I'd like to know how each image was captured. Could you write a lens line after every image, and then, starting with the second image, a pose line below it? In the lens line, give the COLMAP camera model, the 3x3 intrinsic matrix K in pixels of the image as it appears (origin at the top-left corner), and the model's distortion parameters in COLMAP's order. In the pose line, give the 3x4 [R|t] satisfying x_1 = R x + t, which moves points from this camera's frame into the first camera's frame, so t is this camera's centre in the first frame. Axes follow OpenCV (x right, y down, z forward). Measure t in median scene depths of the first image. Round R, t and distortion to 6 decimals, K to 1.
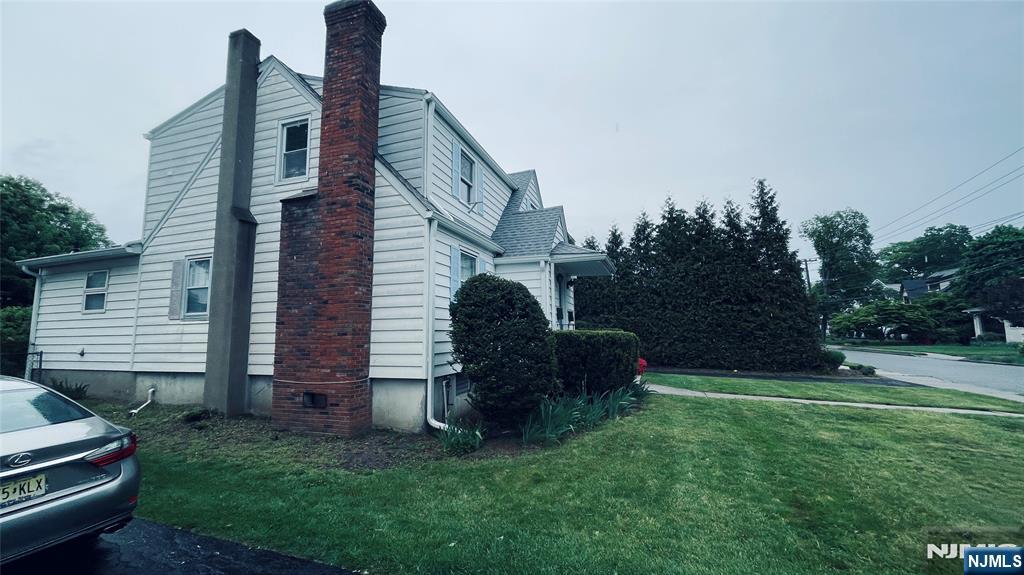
lens RADIAL K [[411.4, 0, 511.4], [0, 411.4, 284.7], [0, 0, 1]] dist [0.001400, 0.001252]
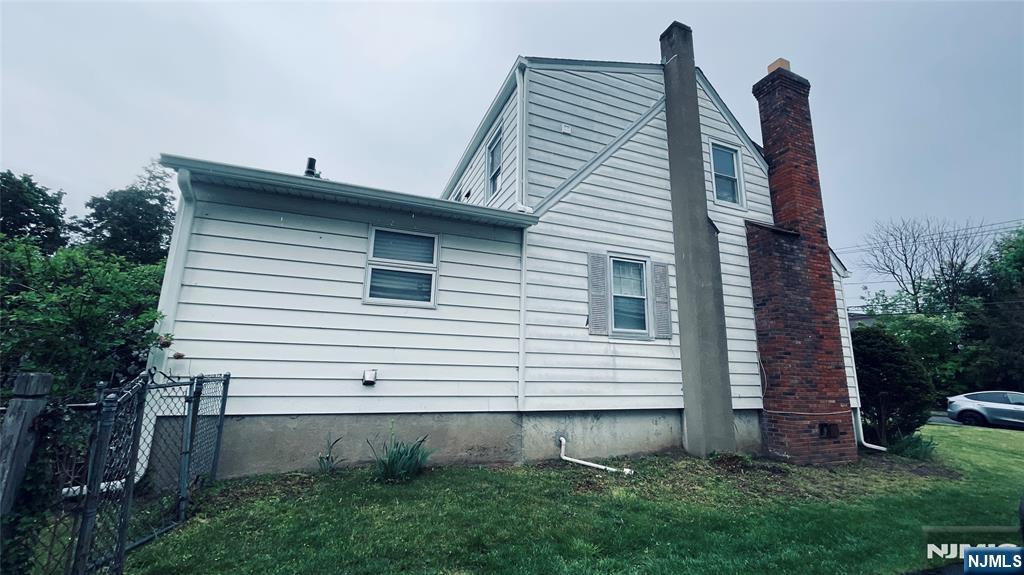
lens RADIAL K [[411.4, 0, 514.1], [0, 411.4, 289.4], [0, 0, 1]] dist [0.001400, 0.001252]
pose [[0.755860, 0.161378, 0.634534, -1.586856], [-0.107656, 0.986591, -0.122675, 0.124613], [-0.645822, 0.024413, 0.763097, 0.624599]]
